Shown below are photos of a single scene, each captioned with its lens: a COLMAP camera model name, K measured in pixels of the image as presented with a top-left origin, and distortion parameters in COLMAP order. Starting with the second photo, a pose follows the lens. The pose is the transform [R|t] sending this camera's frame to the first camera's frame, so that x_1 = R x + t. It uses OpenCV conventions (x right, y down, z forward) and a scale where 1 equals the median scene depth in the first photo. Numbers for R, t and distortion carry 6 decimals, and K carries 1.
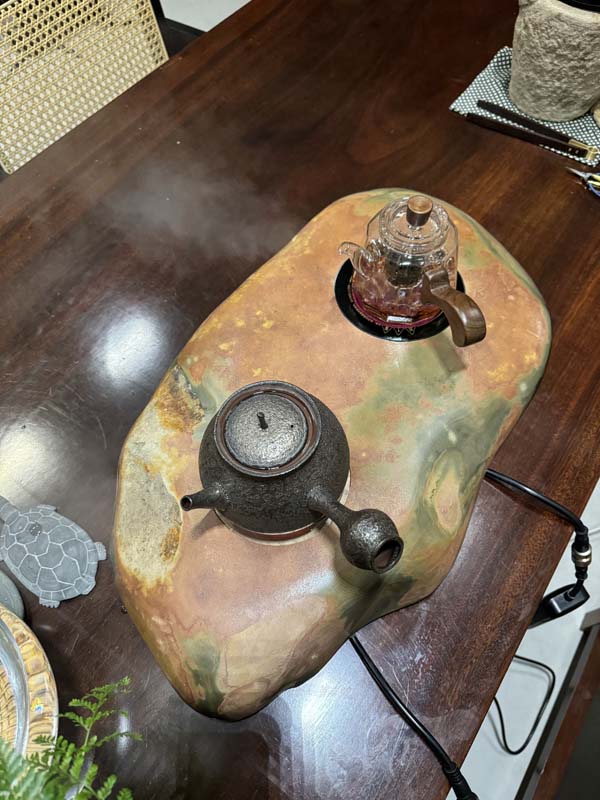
lens RADIAL K [[535.5, 0, 297.2], [0, 535.5, 416.7], [0, 0, 1]] dist [0.113514, -0.106368]
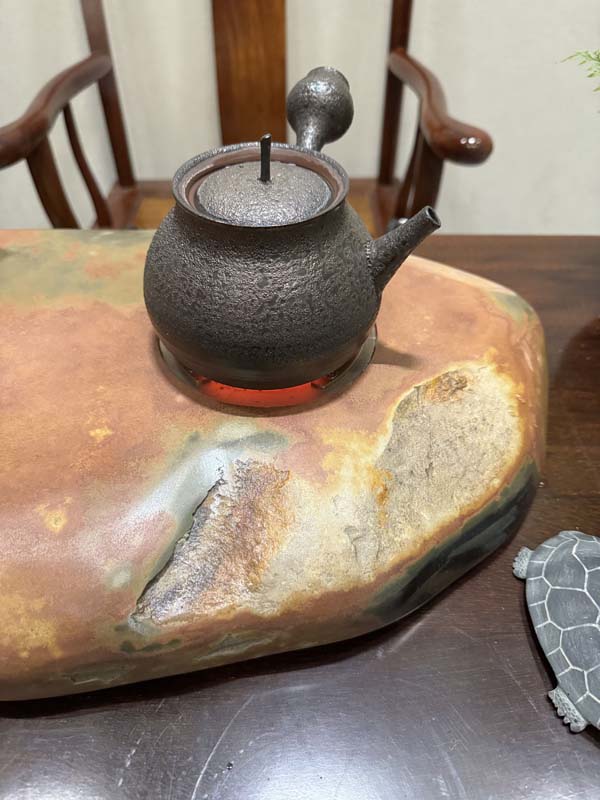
lens RADIAL K [[574.1, 0, 300.4], [0, 574.1, 406.5], [0, 0, 1]] dist [0.120868, -0.245471]
pose [[-0.557450, -0.576248, 0.597652, -0.501430], [0.735213, -0.008268, 0.677786, -0.322281], [-0.385631, 0.817233, 0.428274, 0.713837]]
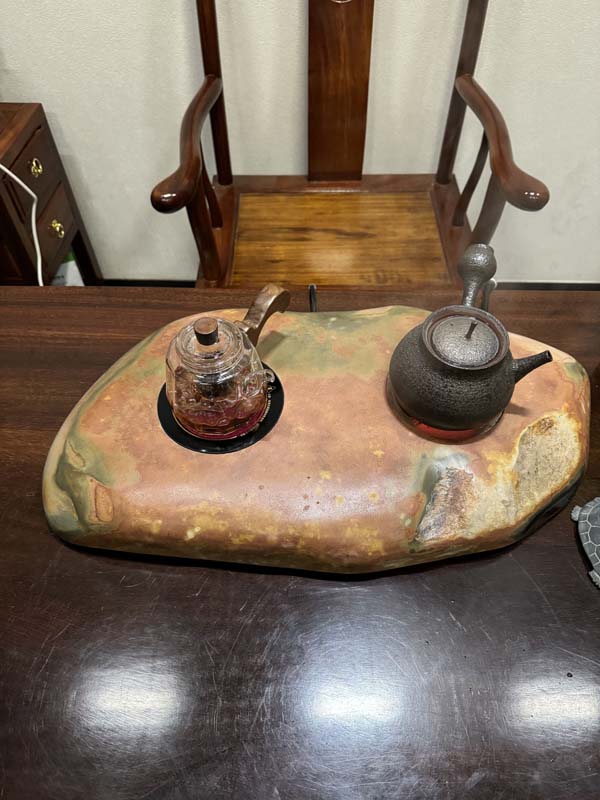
lens RADIAL K [[574.1, 0, 300.4], [0, 574.1, 406.5], [0, 0, 1]] dist [0.120868, -0.245471]
pose [[-0.556056, -0.656269, 0.510012, -0.517836], [0.733243, -0.098411, 0.672808, -0.970074], [-0.391352, 0.748082, 0.535927, 0.418874]]
